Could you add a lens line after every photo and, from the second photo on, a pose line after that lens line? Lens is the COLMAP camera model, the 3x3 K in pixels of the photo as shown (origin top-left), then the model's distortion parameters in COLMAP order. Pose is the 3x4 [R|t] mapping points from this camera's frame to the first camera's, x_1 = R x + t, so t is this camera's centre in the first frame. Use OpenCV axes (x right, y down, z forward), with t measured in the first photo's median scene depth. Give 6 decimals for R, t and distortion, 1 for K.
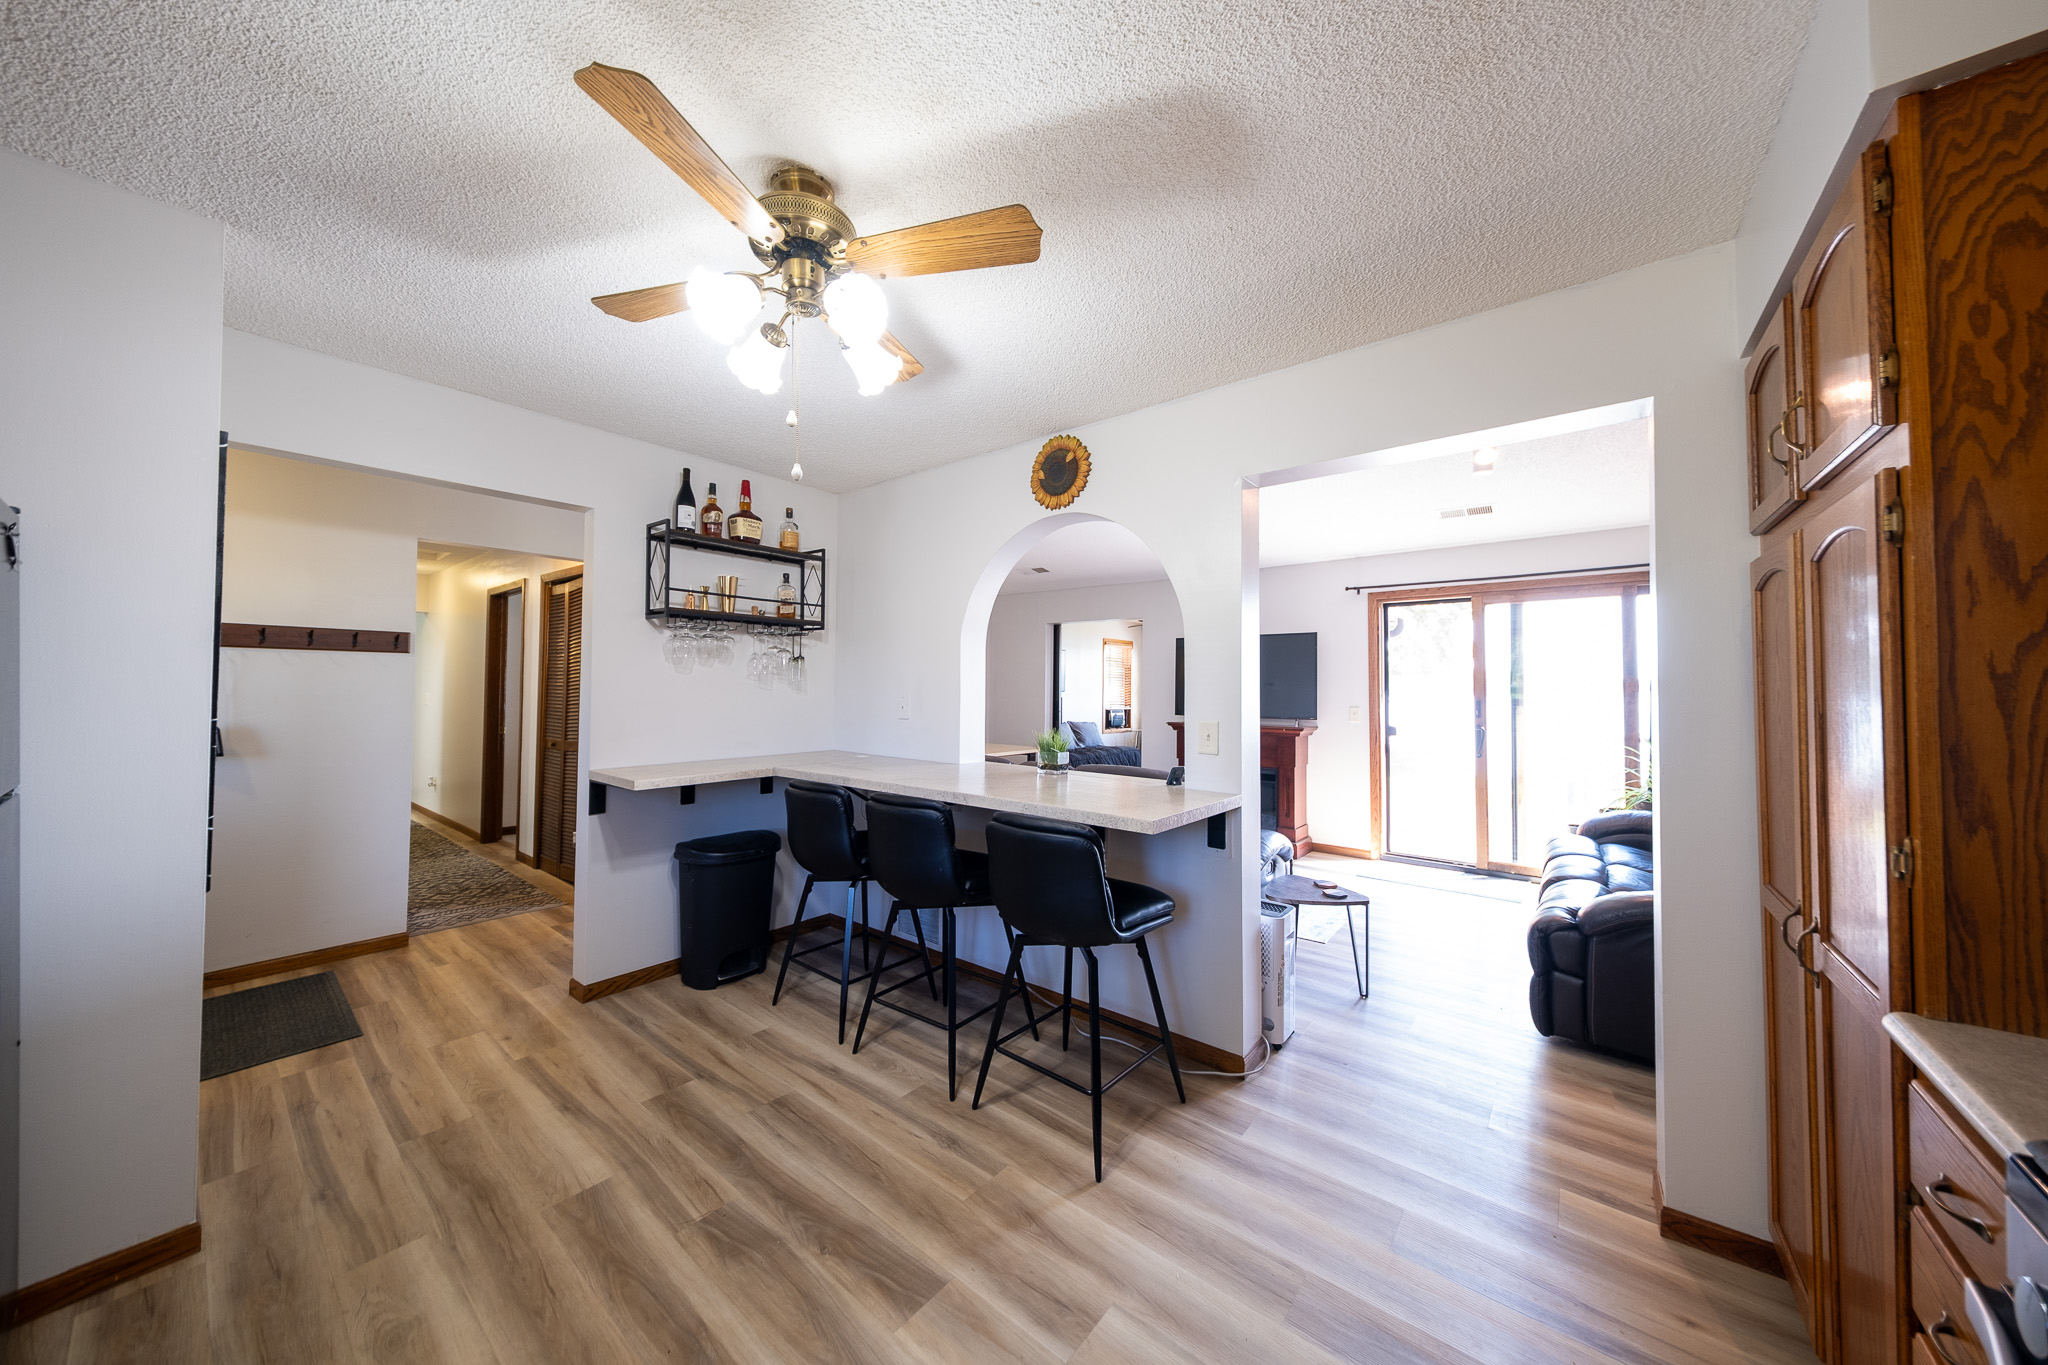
lens RADIAL K [[690.3, 0, 1017.3], [0, 690.3, 677.4], [0, 0, 1]] dist [0.001159, -0.000014]
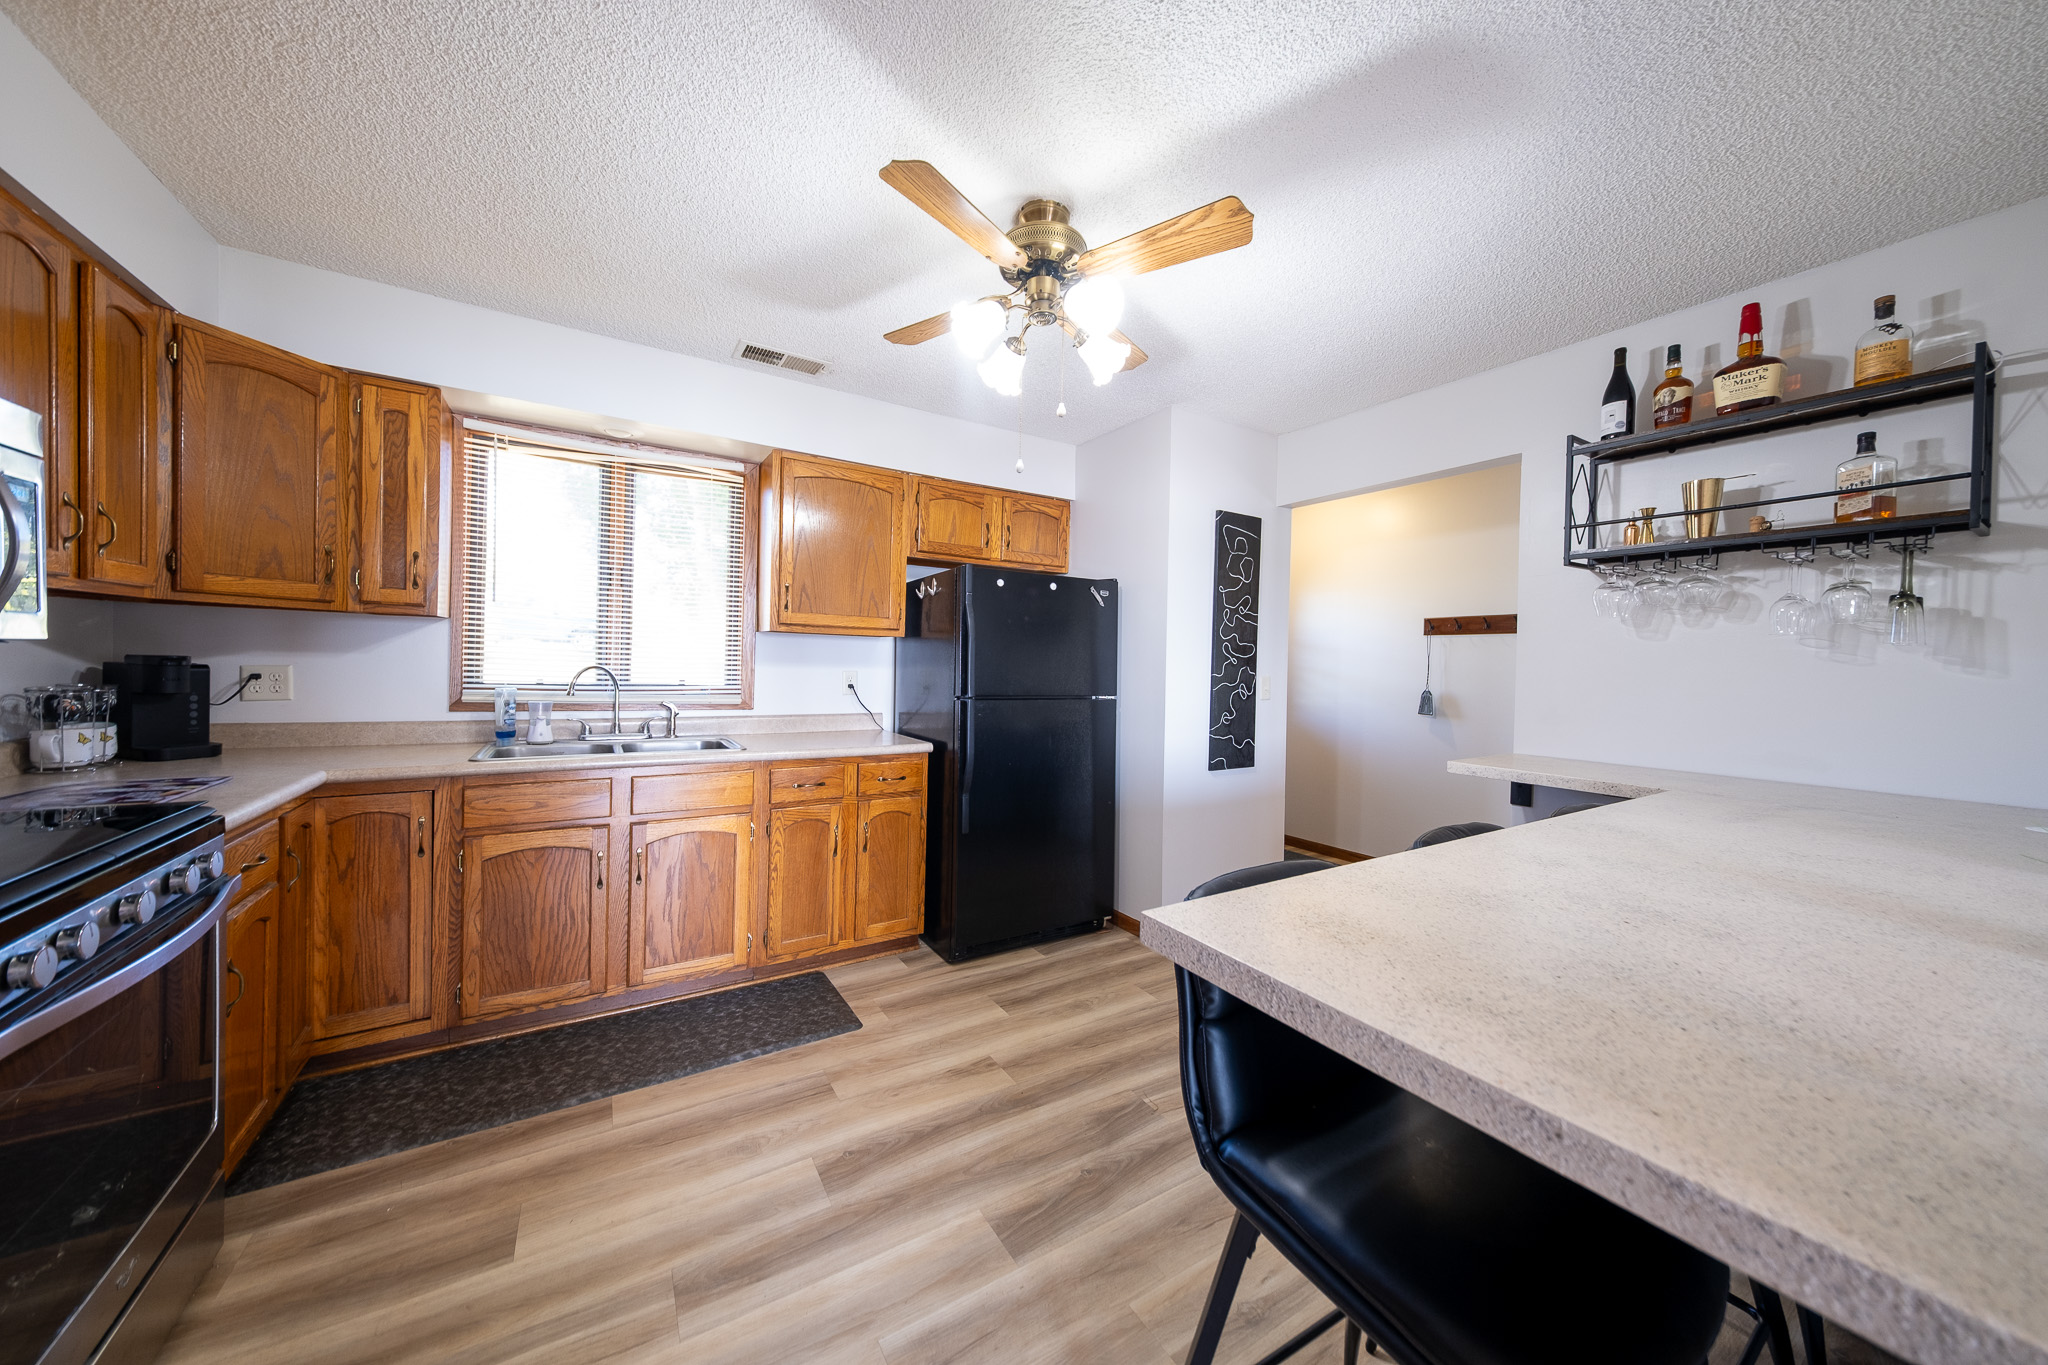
lens RADIAL K [[690.3, 0, 1017.3], [0, 690.3, 677.4], [0, 0, 1]] dist [0.001159, -0.000014]
pose [[-0.332509, 0.004409, -0.943090, 0.660053], [-0.007574, 0.999944, 0.007345, 0.055877], [0.943070, 0.009585, -0.332458, 1.094476]]
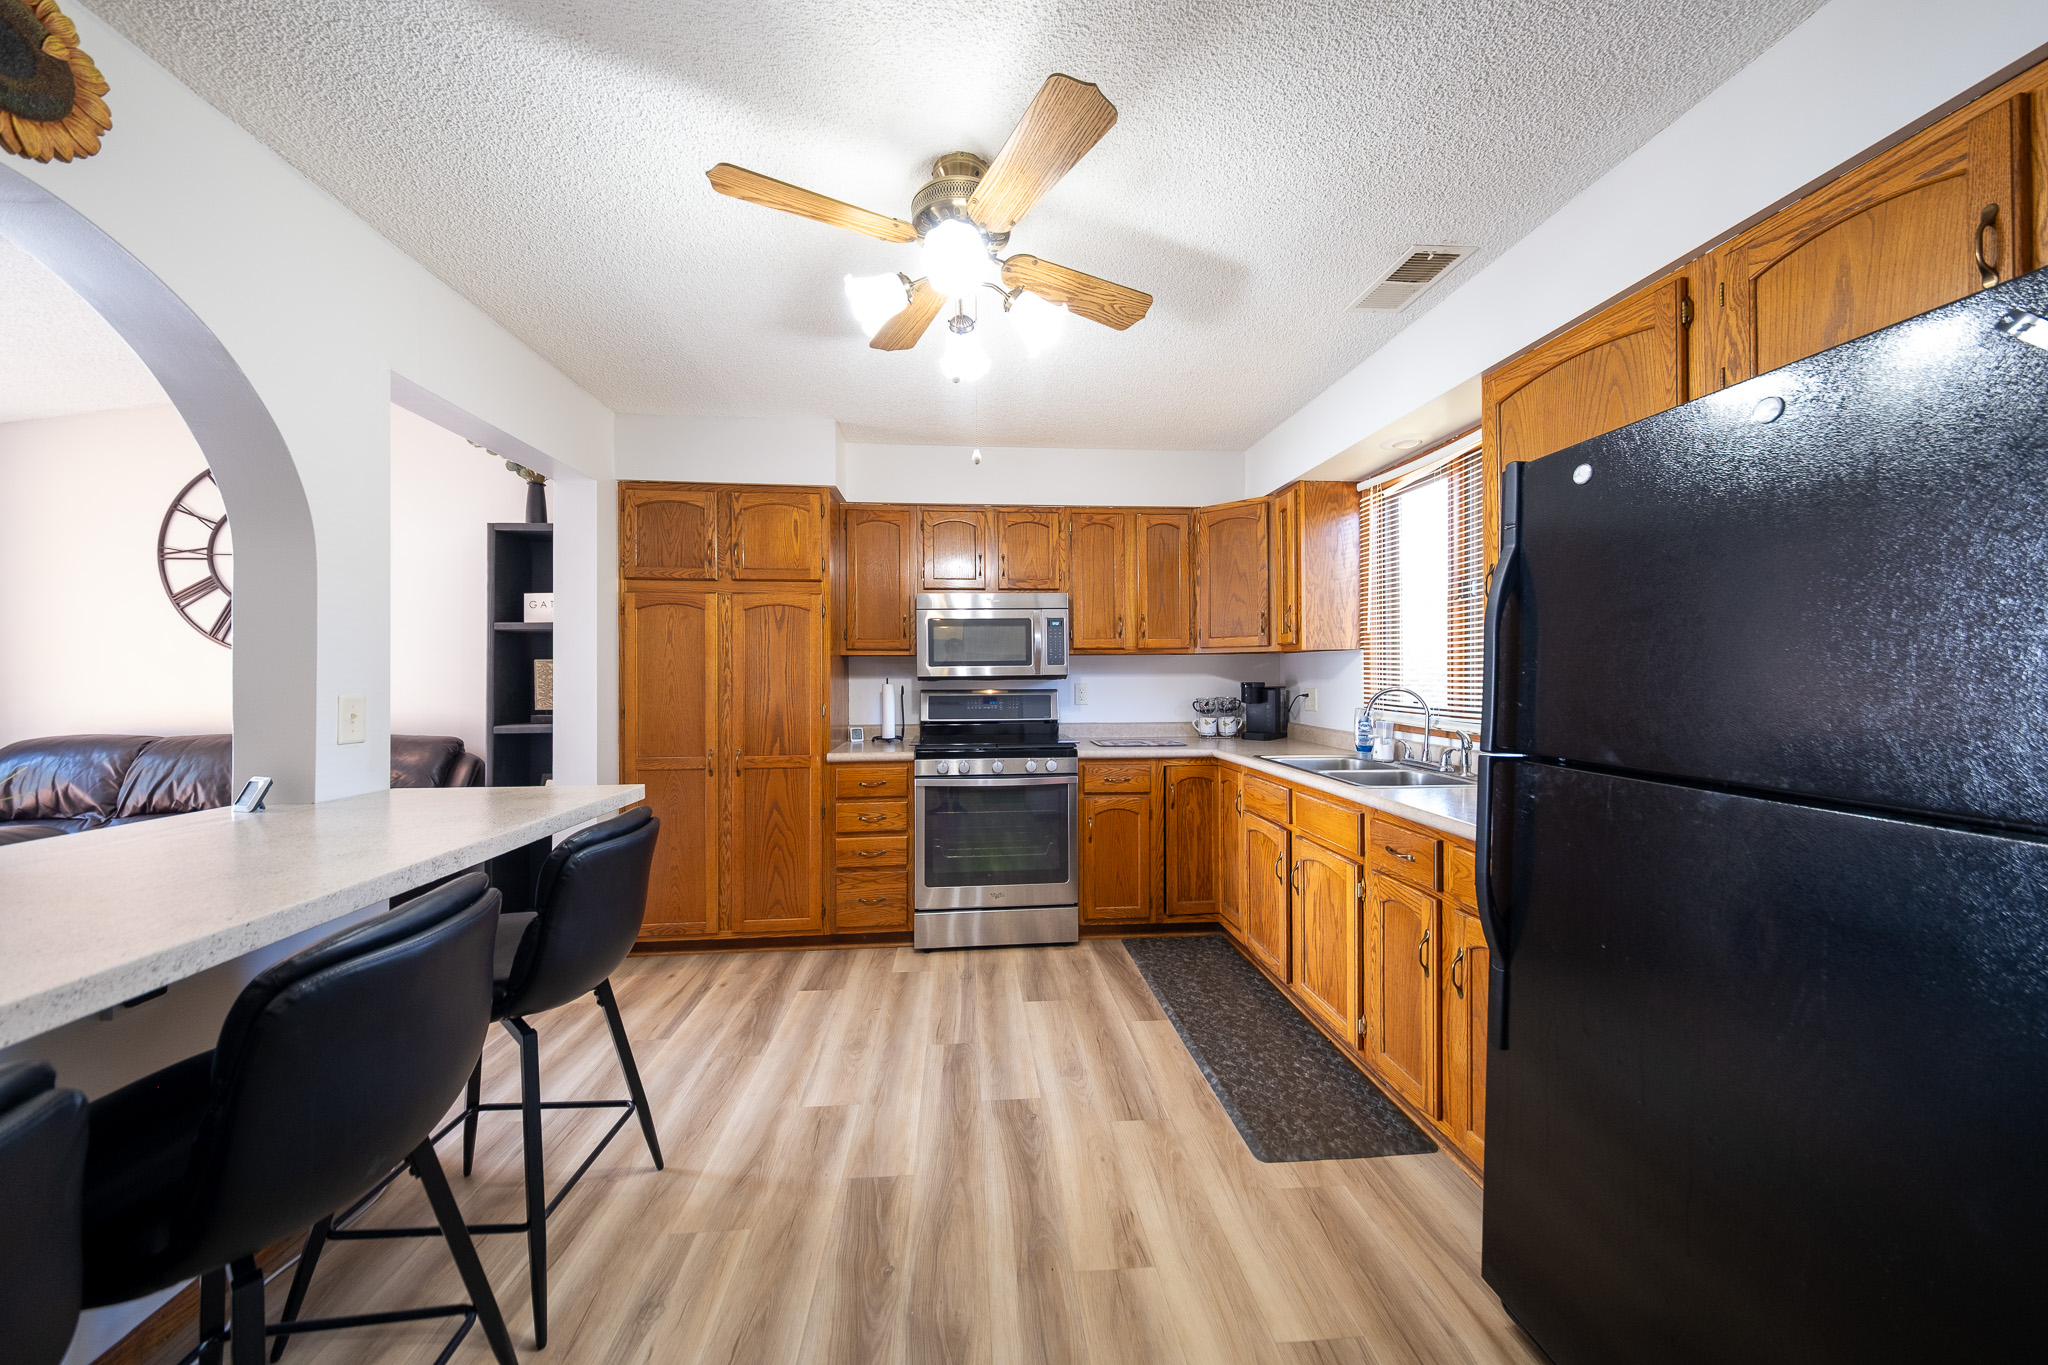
lens RADIAL K [[690.3, 0, 1017.3], [0, 690.3, 677.4], [0, 0, 1]] dist [0.001159, -0.000014]
pose [[-0.694819, -0.008789, 0.719130, -0.911222], [-0.019233, 0.999795, -0.006363, 0.051061], [-0.718927, -0.018253, -0.694846, 1.335451]]
